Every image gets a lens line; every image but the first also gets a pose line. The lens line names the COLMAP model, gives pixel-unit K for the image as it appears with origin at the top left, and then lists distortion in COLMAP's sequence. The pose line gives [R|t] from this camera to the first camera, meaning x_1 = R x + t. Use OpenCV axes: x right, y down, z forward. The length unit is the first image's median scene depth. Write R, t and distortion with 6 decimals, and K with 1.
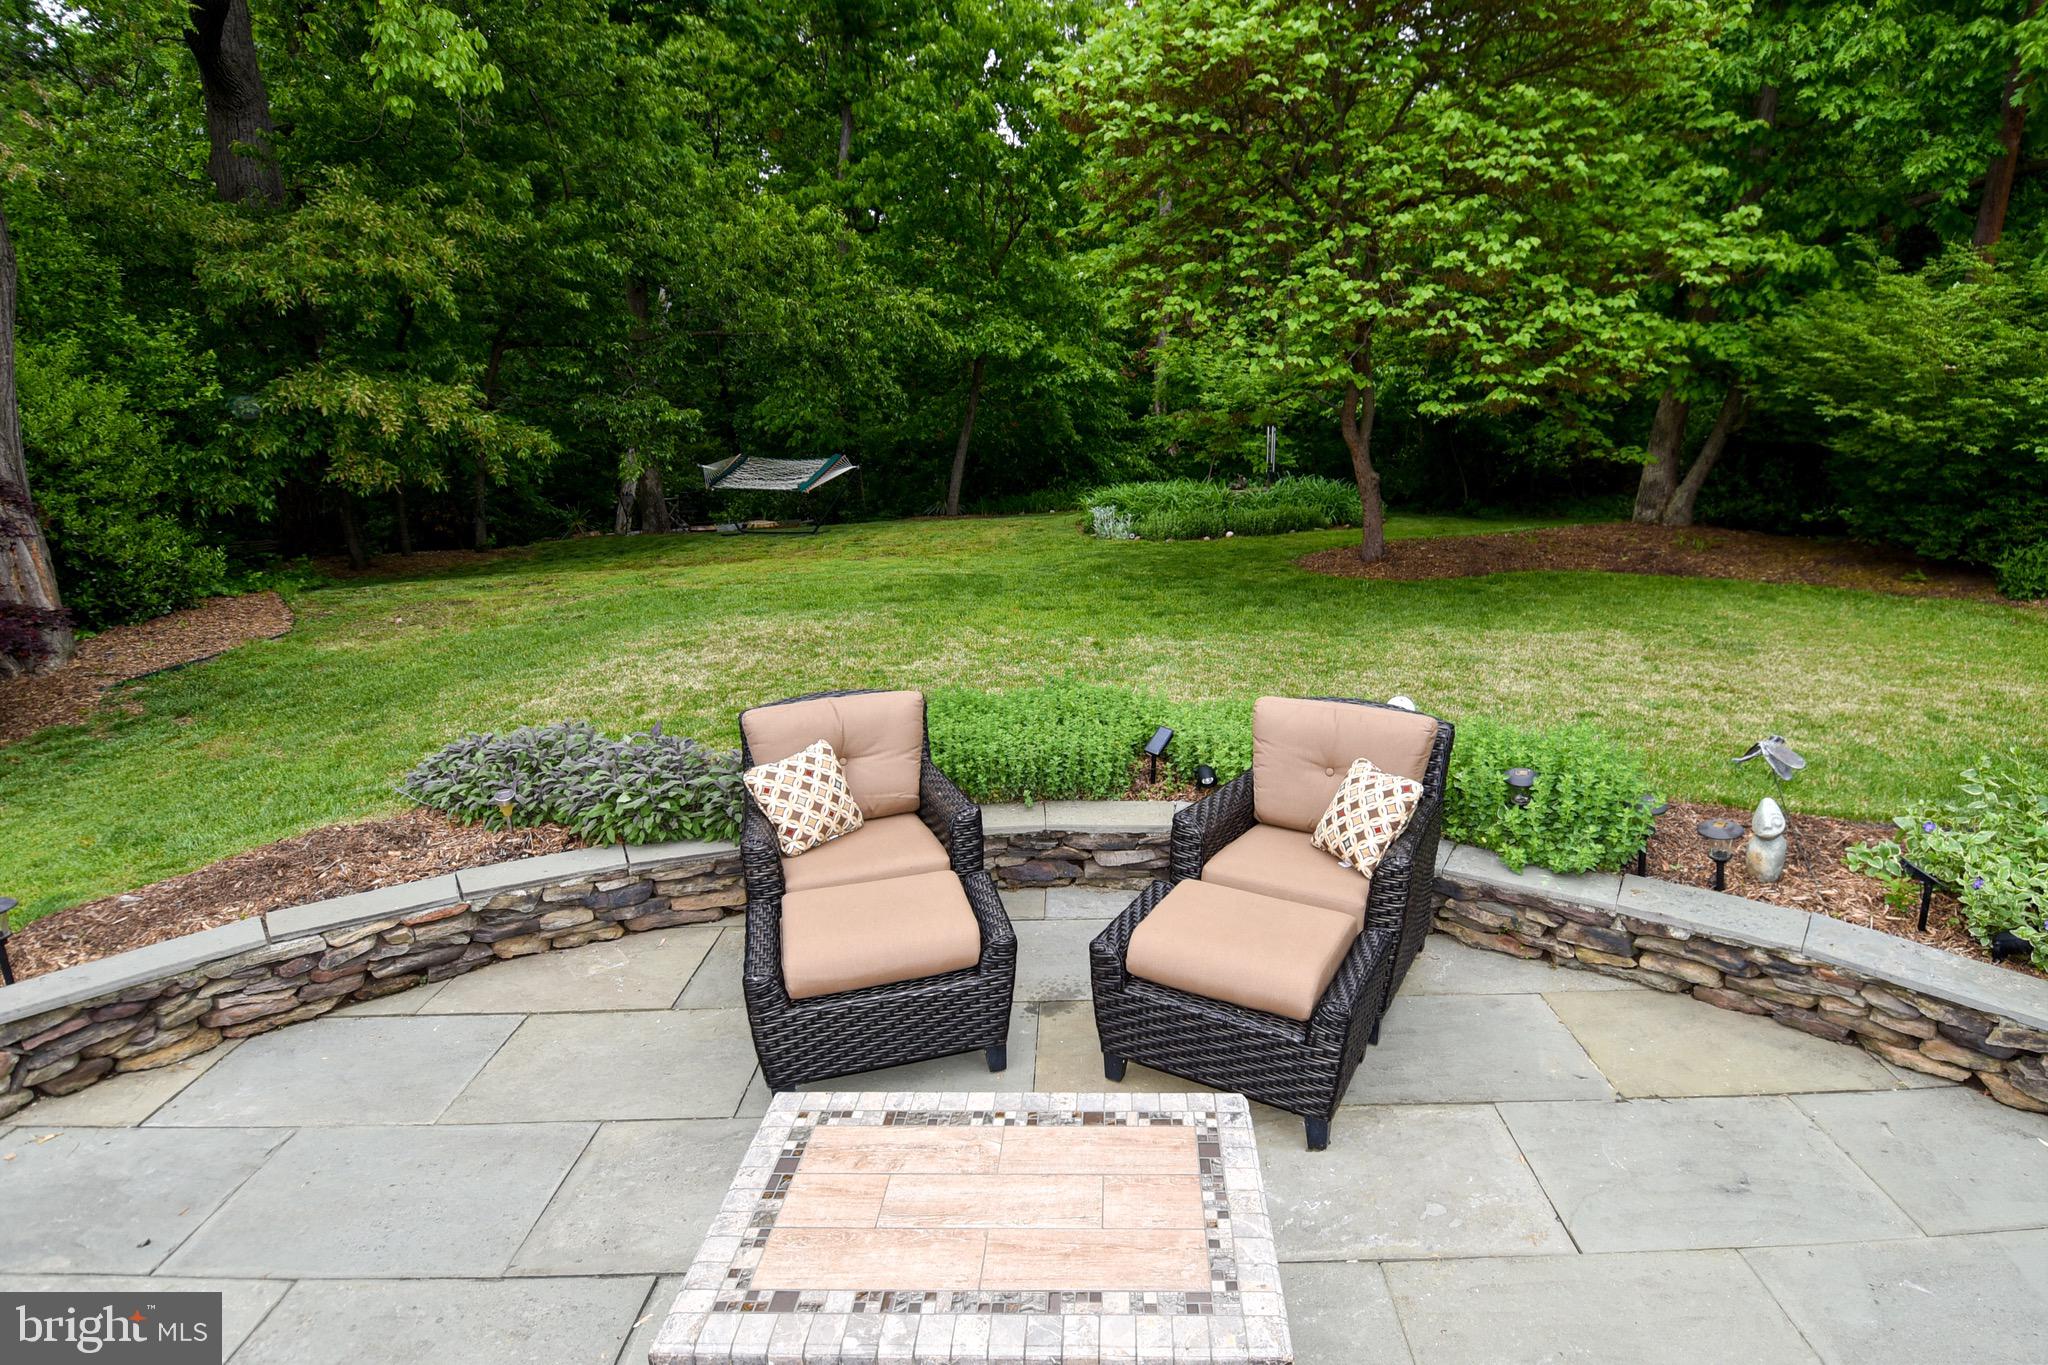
lens RADIAL K [[1057.1, 0, 1077.3], [0, 1057.1, 652.9], [0, 0, 1]] dist [0.038250, -0.042637]
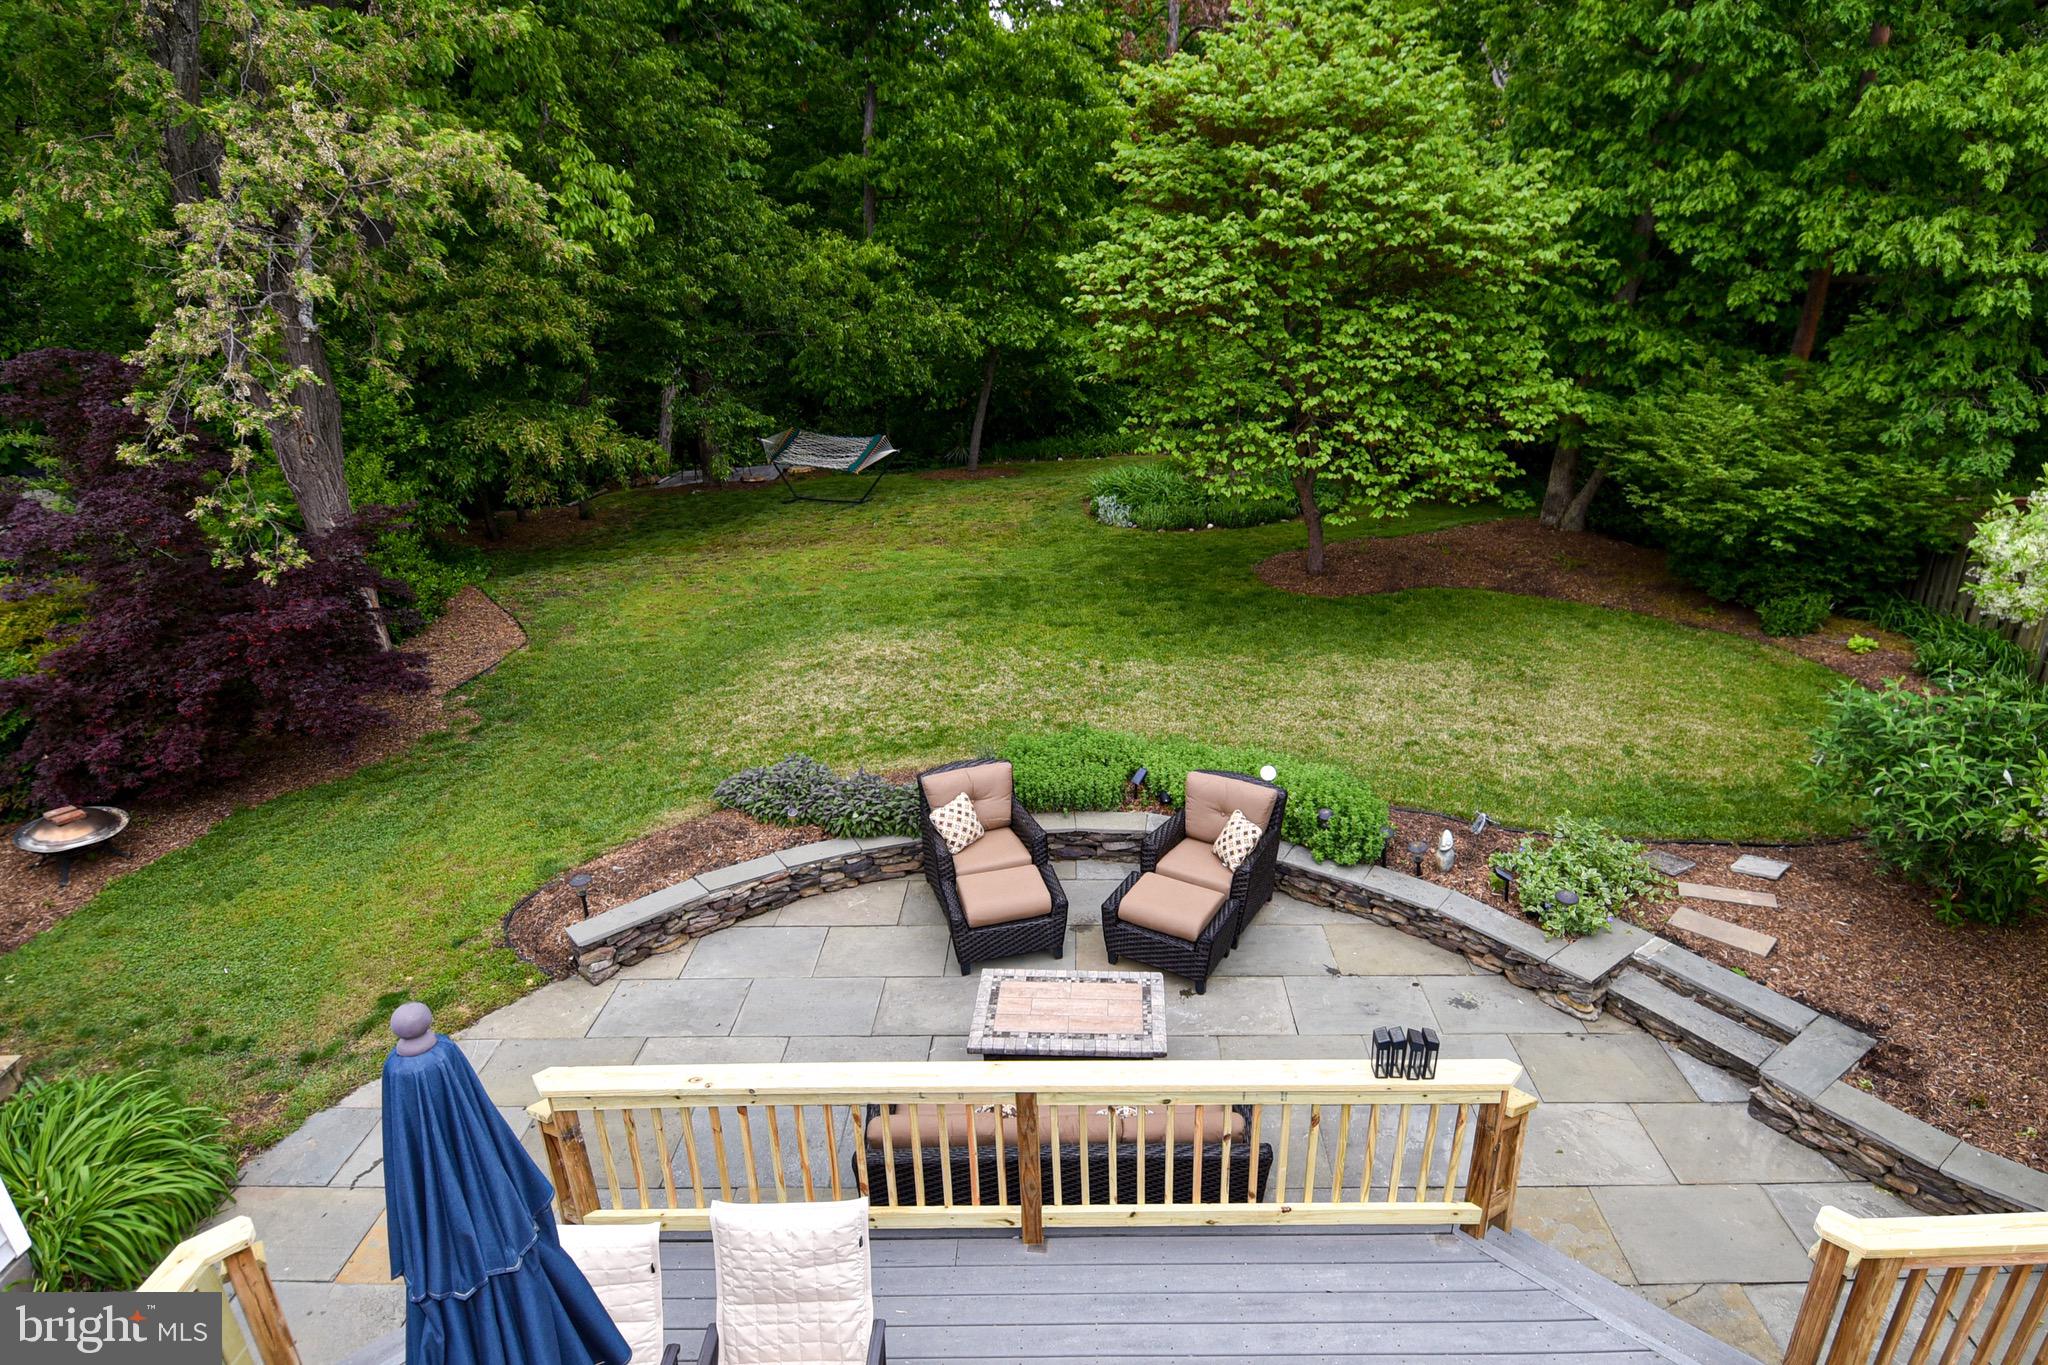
lens RADIAL K [[1029.0, 0, 1024.0], [0, 1029.0, 682.5], [0, 0, 1]] dist [0.039168, -0.035772]
pose [[0.998574, 0.001257, -0.053371, -0.026728], [0.005968, 0.990827, 0.135008, -0.358912], [0.053051, -0.135134, 0.989406, -0.809089]]
